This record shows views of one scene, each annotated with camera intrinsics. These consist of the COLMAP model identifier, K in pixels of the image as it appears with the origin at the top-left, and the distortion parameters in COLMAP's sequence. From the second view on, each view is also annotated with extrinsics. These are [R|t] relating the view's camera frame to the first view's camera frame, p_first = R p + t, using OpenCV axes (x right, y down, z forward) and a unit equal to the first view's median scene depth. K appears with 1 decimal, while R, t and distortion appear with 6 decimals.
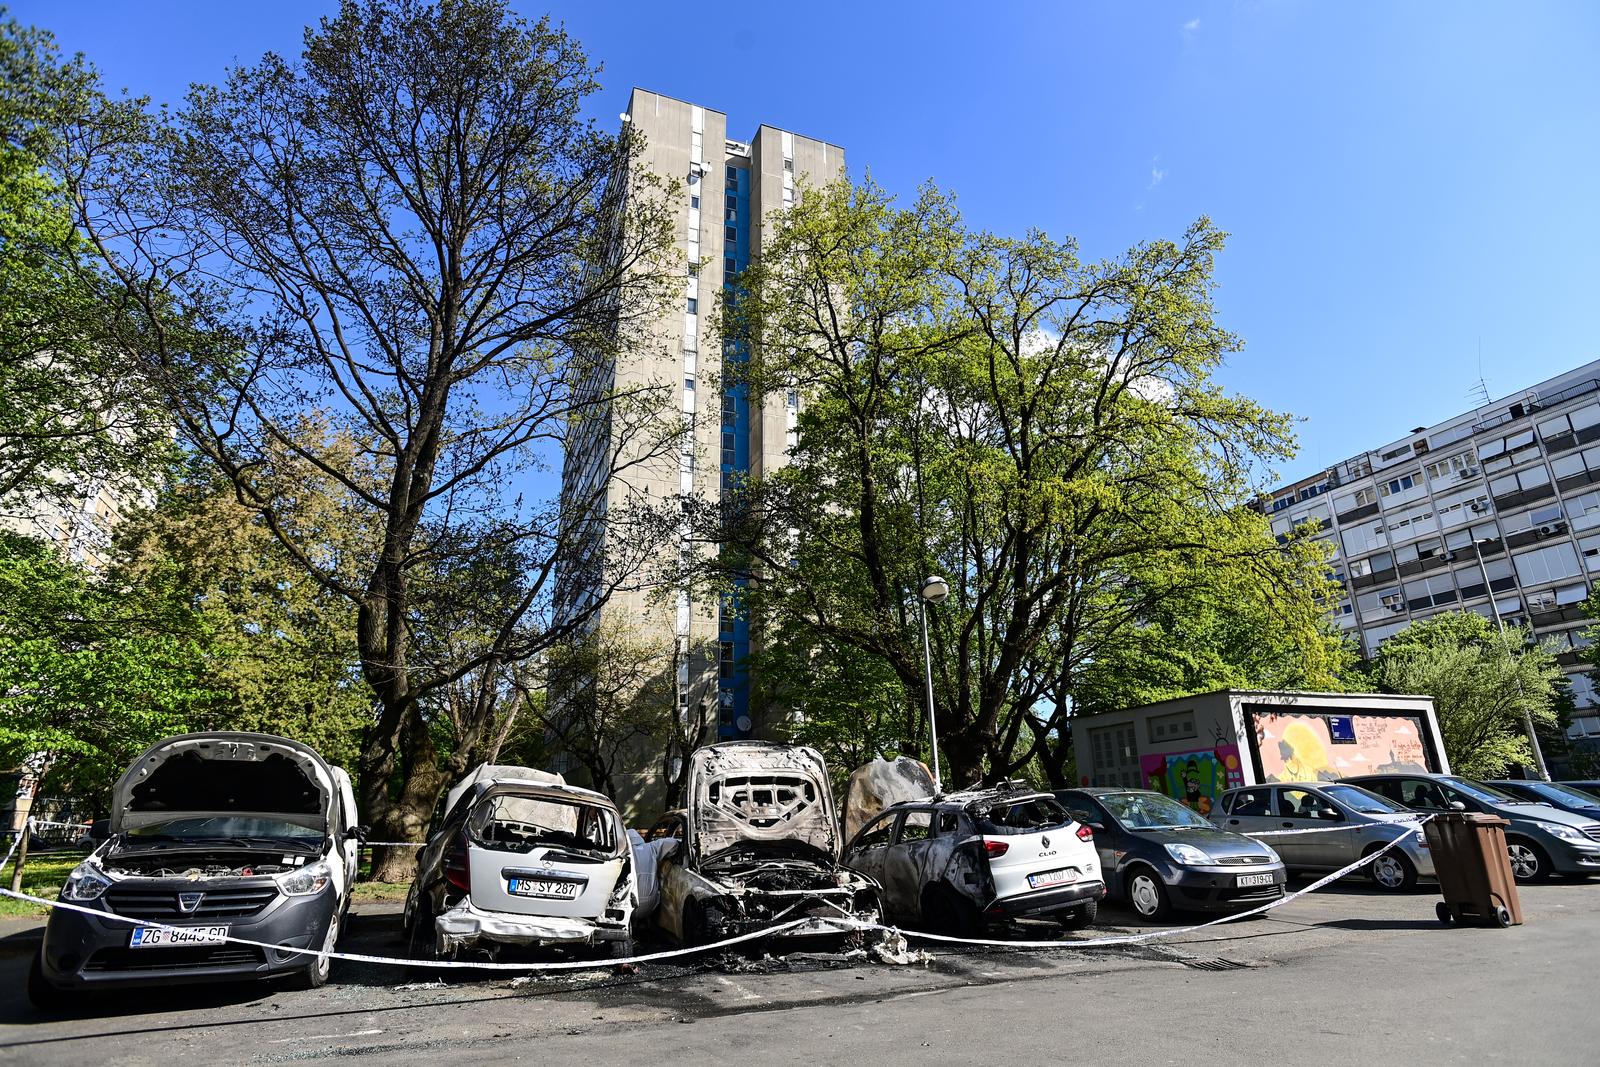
lens RADIAL K [[861.3, 0, 803.9], [0, 861.3, 515.9], [0, 0, 1]] dist [-0.062585, 0.038114]
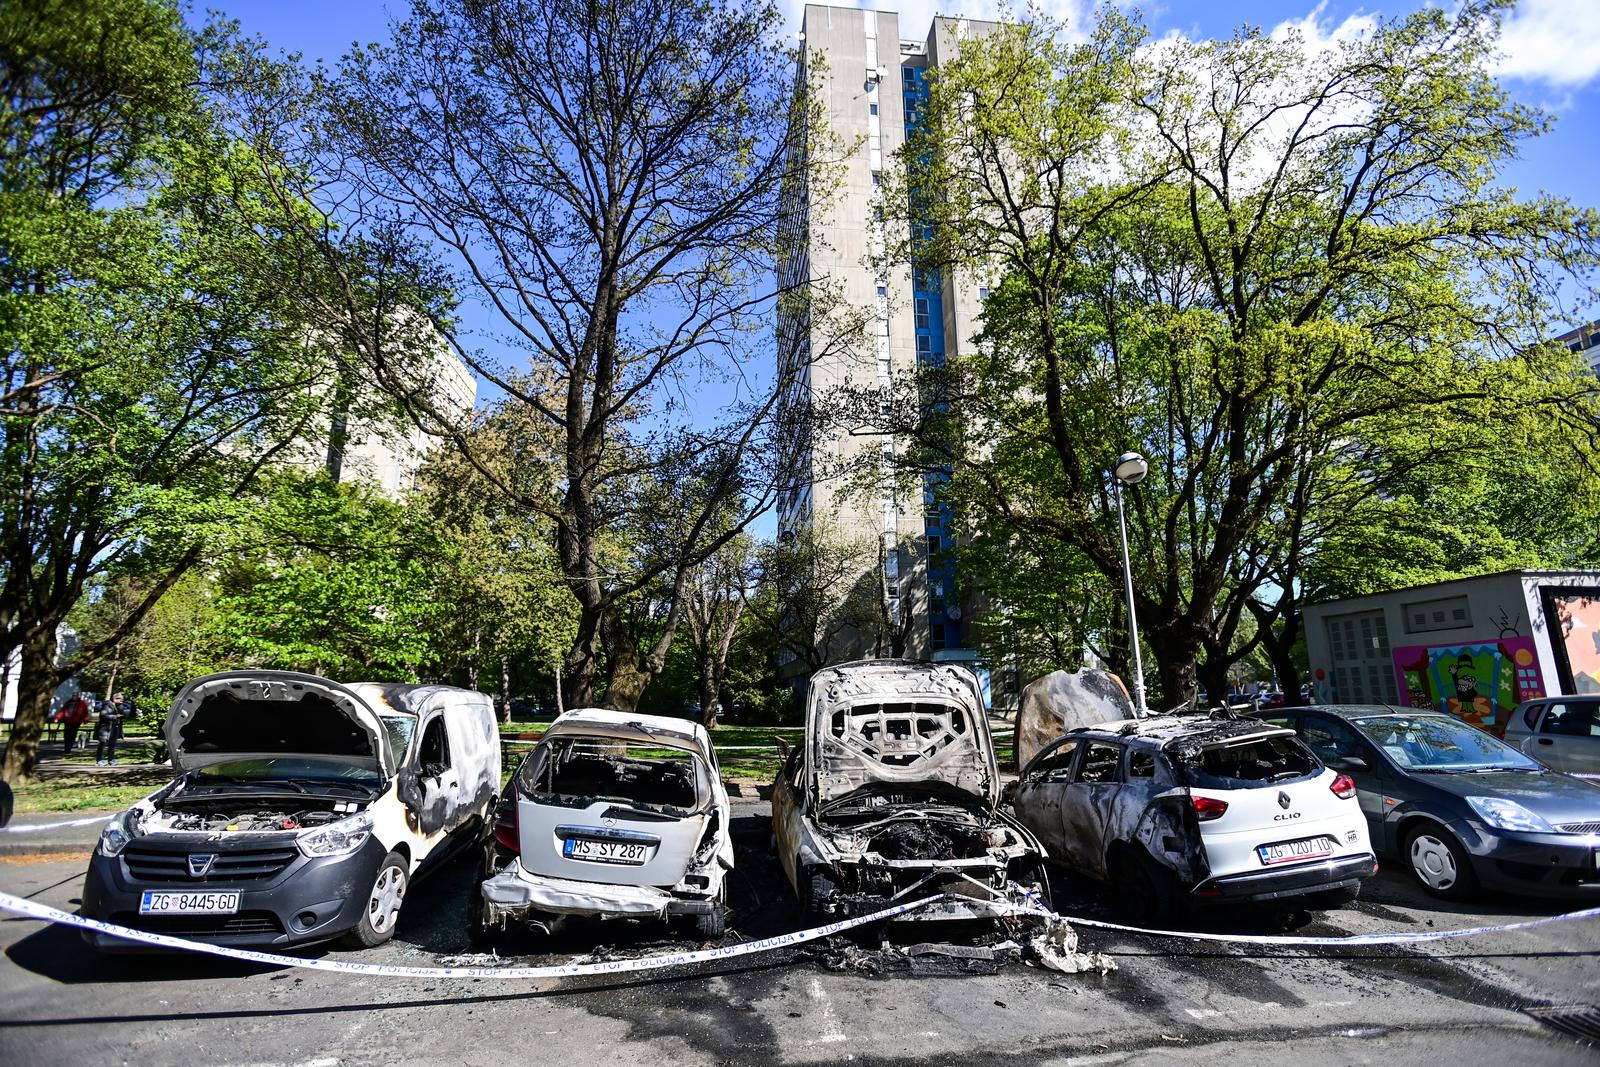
lens RADIAL K [[774.9, 0, 804.0], [0, 774.9, 523.1], [0, 0, 1]] dist [-0.065564, 0.025561]
pose [[0.961673, -0.049467, -0.269701, 0.071461], [0.083406, 0.989757, 0.115867, 0.041078], [0.261207, -0.133921, 0.955948, 0.292143]]
